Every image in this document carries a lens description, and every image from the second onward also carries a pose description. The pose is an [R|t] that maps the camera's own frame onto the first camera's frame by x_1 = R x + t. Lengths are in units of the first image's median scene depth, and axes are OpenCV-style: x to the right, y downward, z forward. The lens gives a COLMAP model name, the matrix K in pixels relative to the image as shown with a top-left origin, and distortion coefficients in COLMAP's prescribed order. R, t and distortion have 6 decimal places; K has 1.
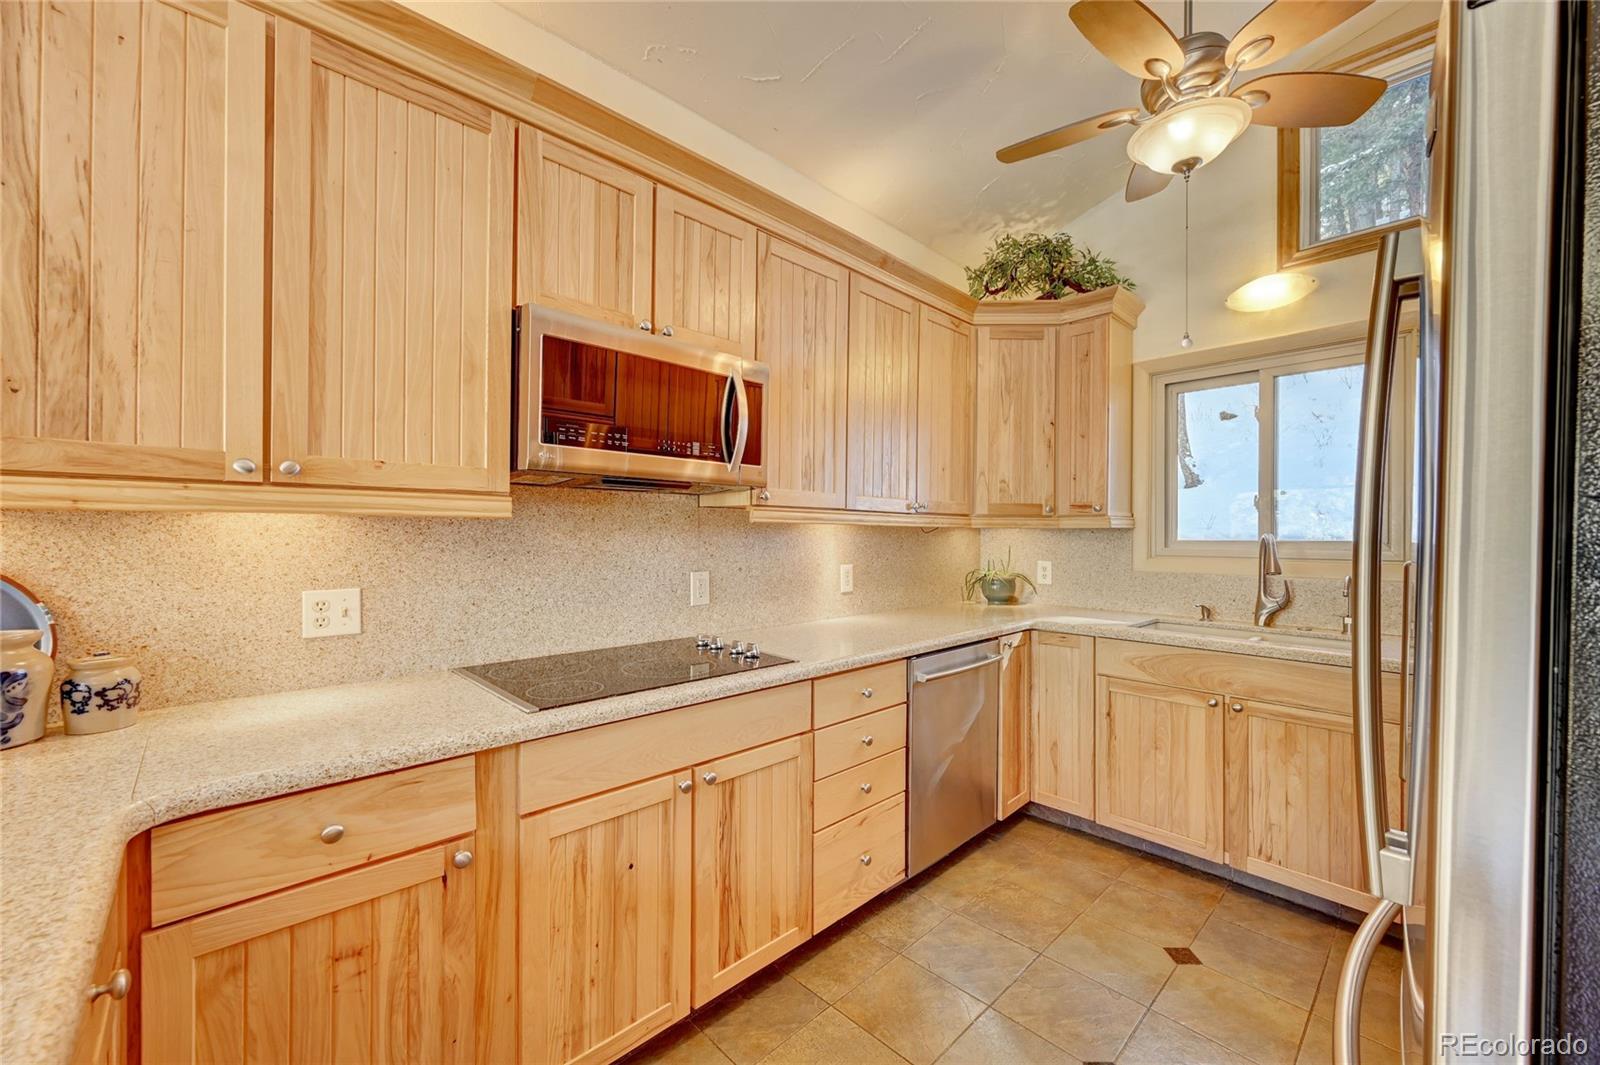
lens RADIAL K [[628.2, 0, 798.4], [0, 628.2, 533.8], [0, 0, 1]] dist [-0.003046, -0.000175]
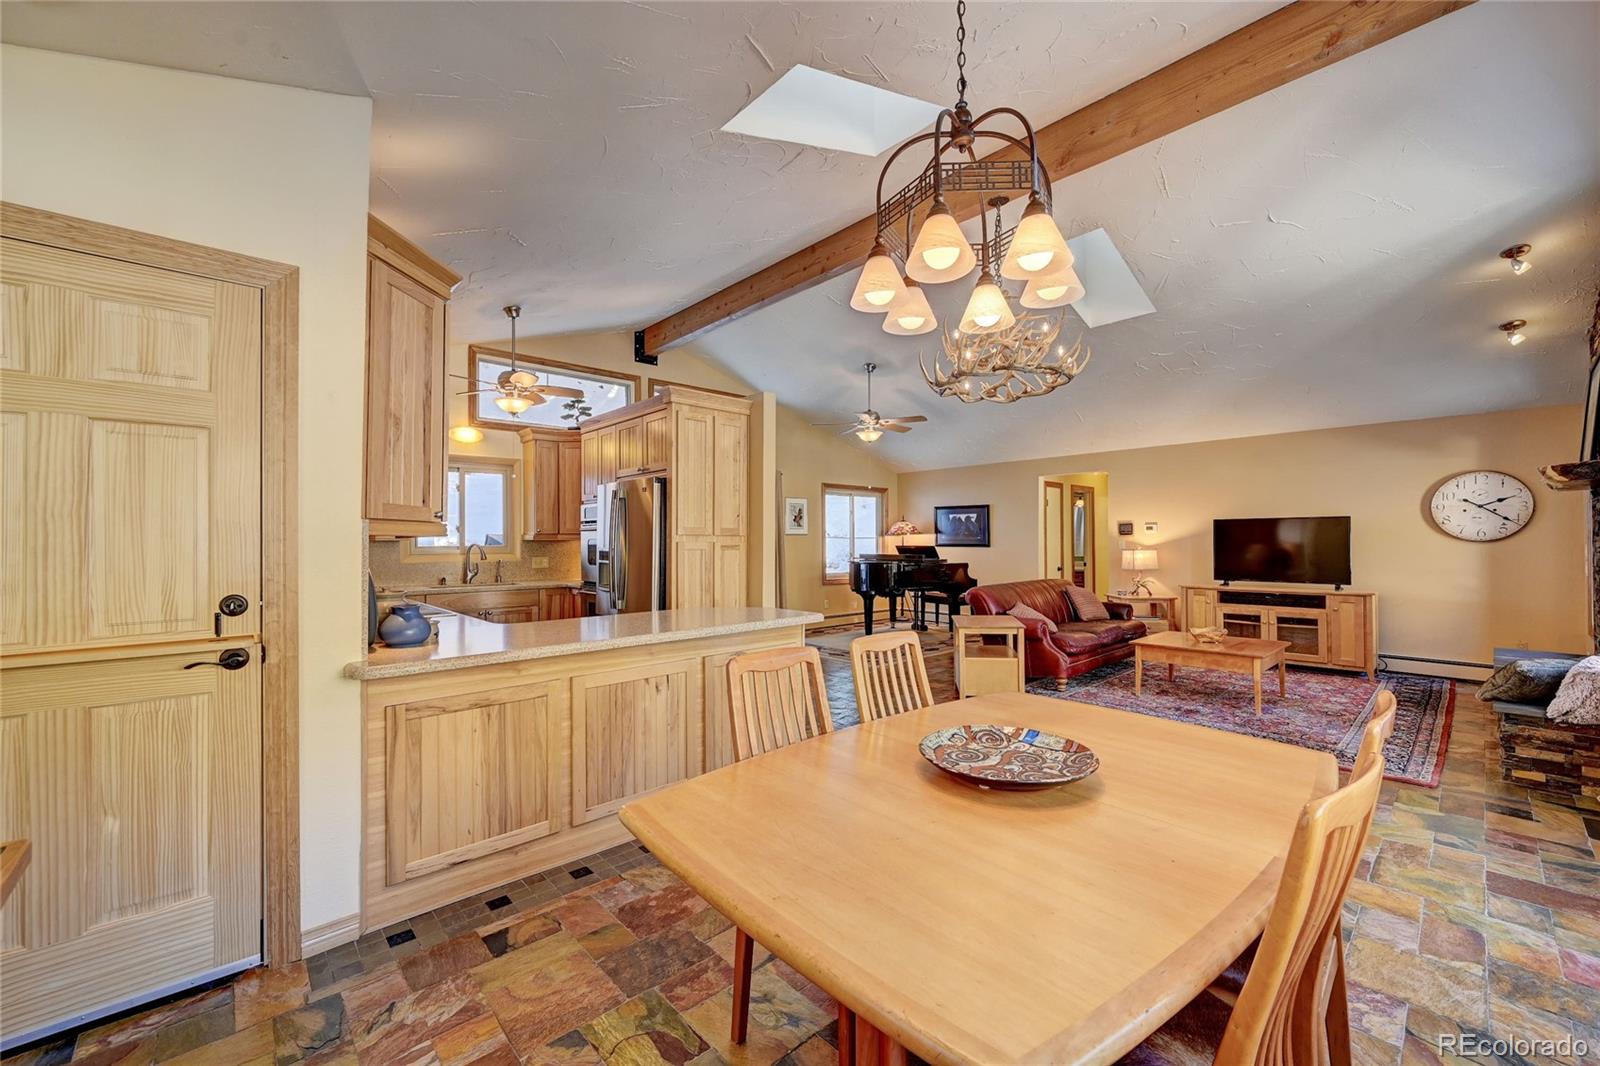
lens RADIAL K [[633.2, 0, 808.3], [0, 633.2, 533.2], [0, 0, 1]] dist [-0.000070, 0.000563]
pose [[-0.000117, 0.006630, 0.999978, -1.450594], [0.006149, 0.999959, -0.006629, -0.011002], [-0.999981, 0.006148, -0.000158, -0.211708]]
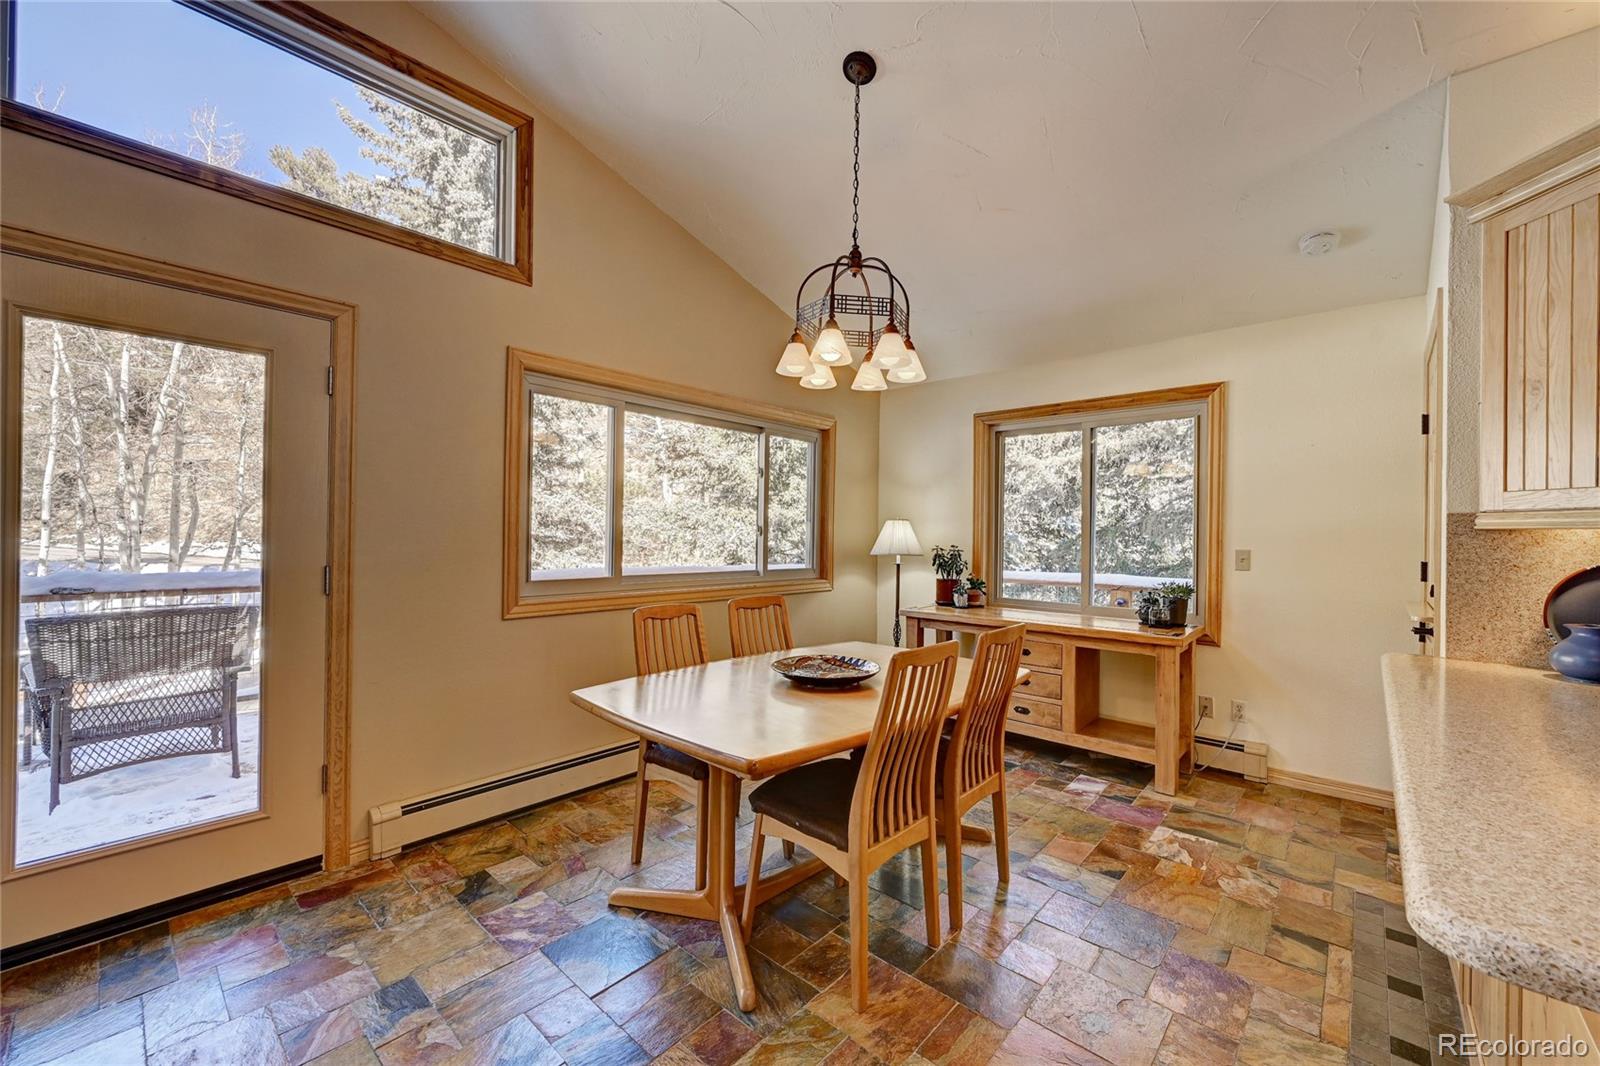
lens RADIAL K [[633.2, 0, 802.9], [0, 633.2, 531.4], [0, 0, 1]] dist [-0.000070, 0.000563]
pose [[0.084519, -0.008311, -0.996387, 0.014177], [-0.013215, 0.999868, -0.009461, 0.002921], [0.996334, 0.013966, 0.084398, -0.498224]]
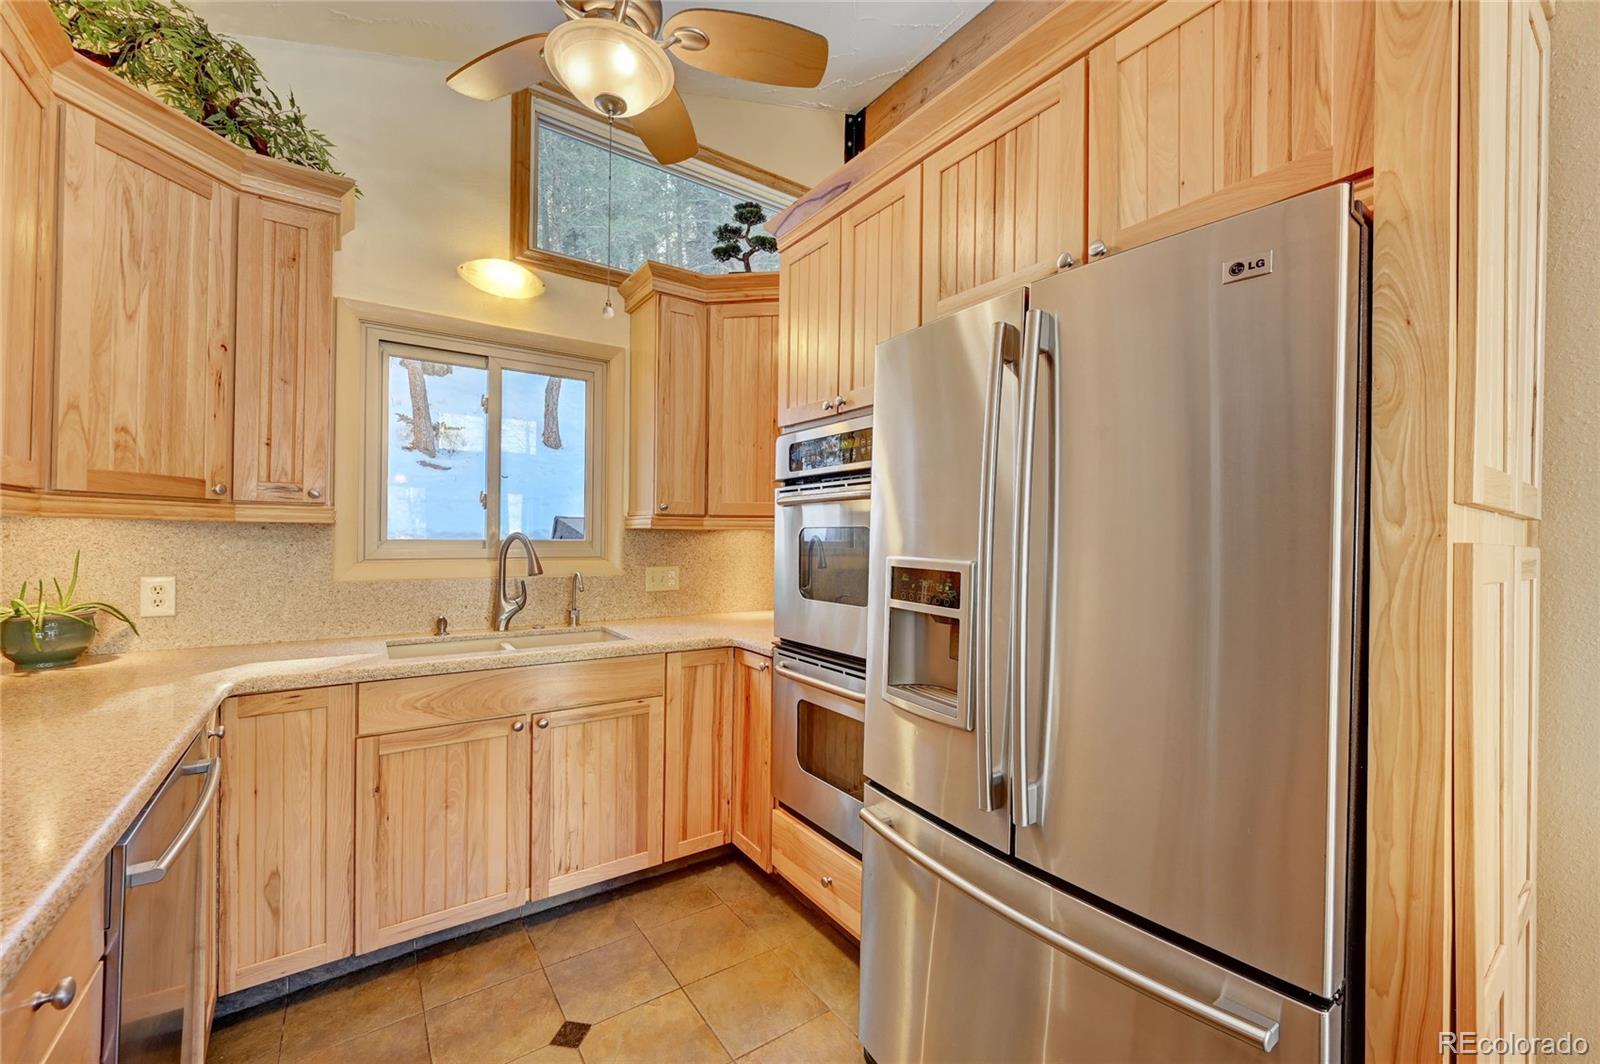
lens RADIAL K [[628.2, 0, 804.1], [0, 628.2, 533.6], [0, 0, 1]] dist [-0.003046, -0.000175]
pose [[0.134481, 0.000652, 0.990916, -0.124981], [-0.009454, 0.999955, 0.000625, -0.002944], [-0.990871, -0.009452, 0.134481, 0.400752]]
